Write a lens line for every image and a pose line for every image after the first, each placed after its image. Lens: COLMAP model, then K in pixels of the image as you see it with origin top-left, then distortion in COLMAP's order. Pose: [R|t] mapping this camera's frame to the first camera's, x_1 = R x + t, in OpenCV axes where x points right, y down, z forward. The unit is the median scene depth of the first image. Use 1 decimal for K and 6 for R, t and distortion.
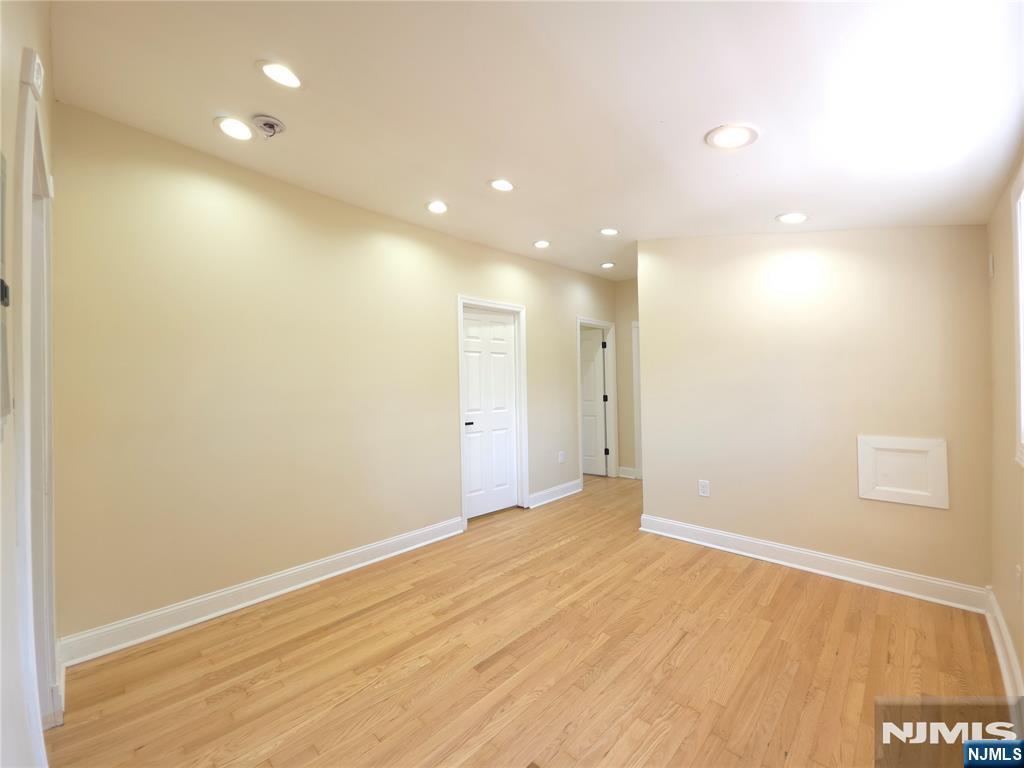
lens RADIAL K [[407.8, 0, 513.5], [0, 407.8, 382.9], [0, 0, 1]] dist [0.021638, -0.008713]
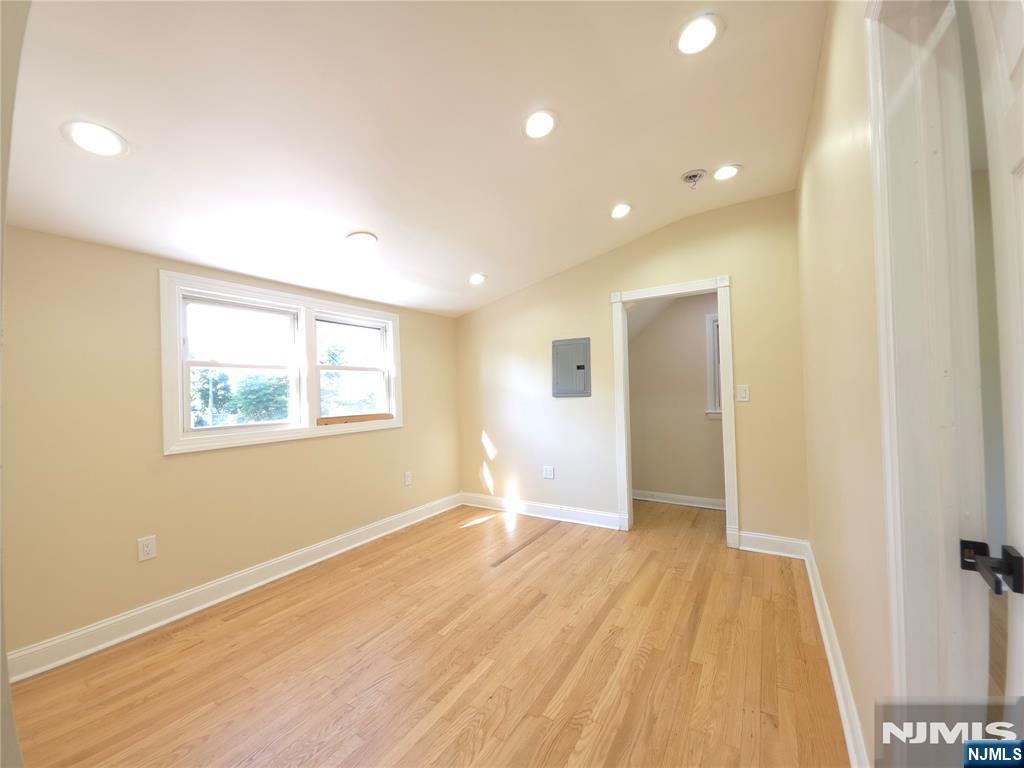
lens RADIAL K [[407.8, 0, 513.5], [0, 407.8, 382.9], [0, 0, 1]] dist [0.021638, -0.008713]
pose [[-0.976086, 0.041115, -0.213461, 0.219605], [0.047797, 0.998513, -0.026231, 0.018422], [0.212065, -0.035807, -0.976599, 1.871385]]
